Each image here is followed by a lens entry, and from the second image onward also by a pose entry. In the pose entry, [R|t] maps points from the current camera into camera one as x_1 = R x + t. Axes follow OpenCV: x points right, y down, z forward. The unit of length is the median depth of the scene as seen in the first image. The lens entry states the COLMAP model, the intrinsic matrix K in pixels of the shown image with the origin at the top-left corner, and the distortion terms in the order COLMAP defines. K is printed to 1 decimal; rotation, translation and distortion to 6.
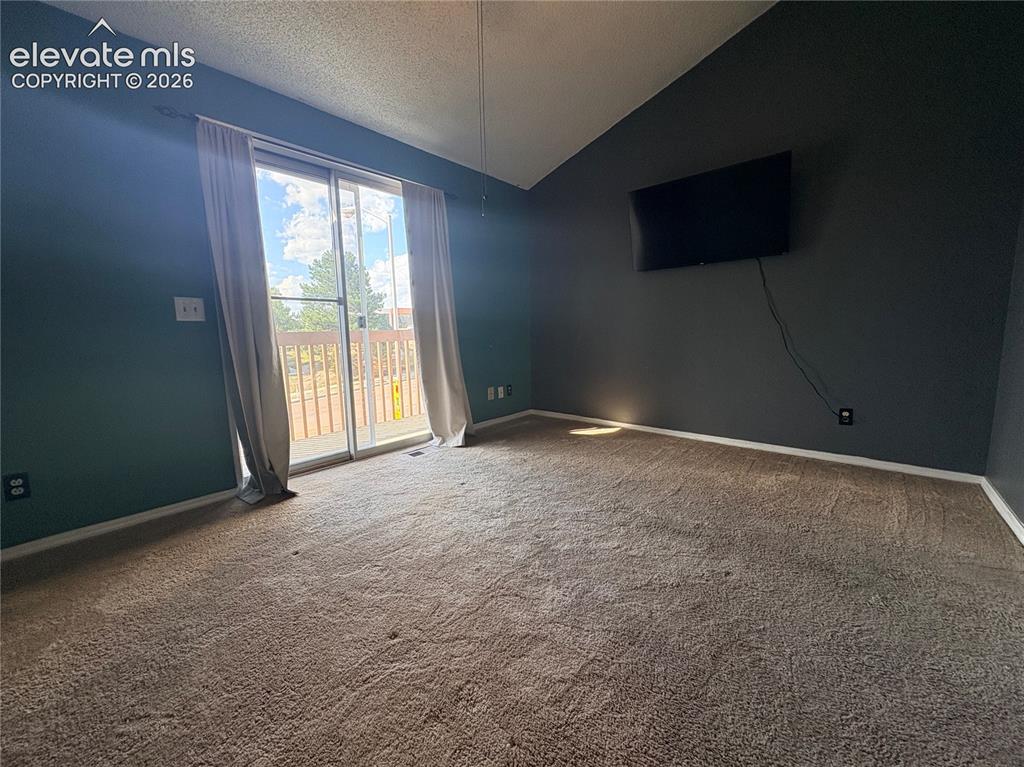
lens RADIAL K [[406.1, 0, 511.6], [0, 406.1, 388.0], [0, 0, 1]] dist [0.001896, -0.000057]
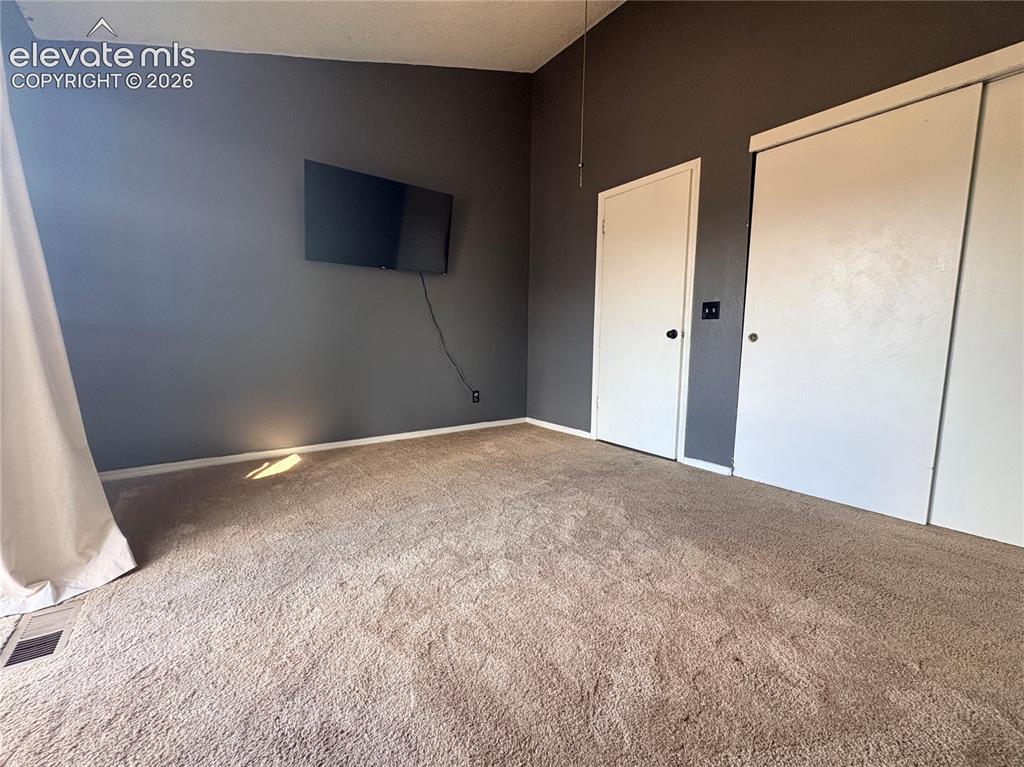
lens RADIAL K [[406.1, 0, 510.7], [0, 406.1, 376.4], [0, 0, 1]] dist [0.001896, -0.000057]
pose [[0.206603, -0.068471, 0.976026, -0.525046], [0.119626, 0.991832, 0.044257, -0.047591], [-0.971084, 0.107615, 0.213106, 0.523447]]
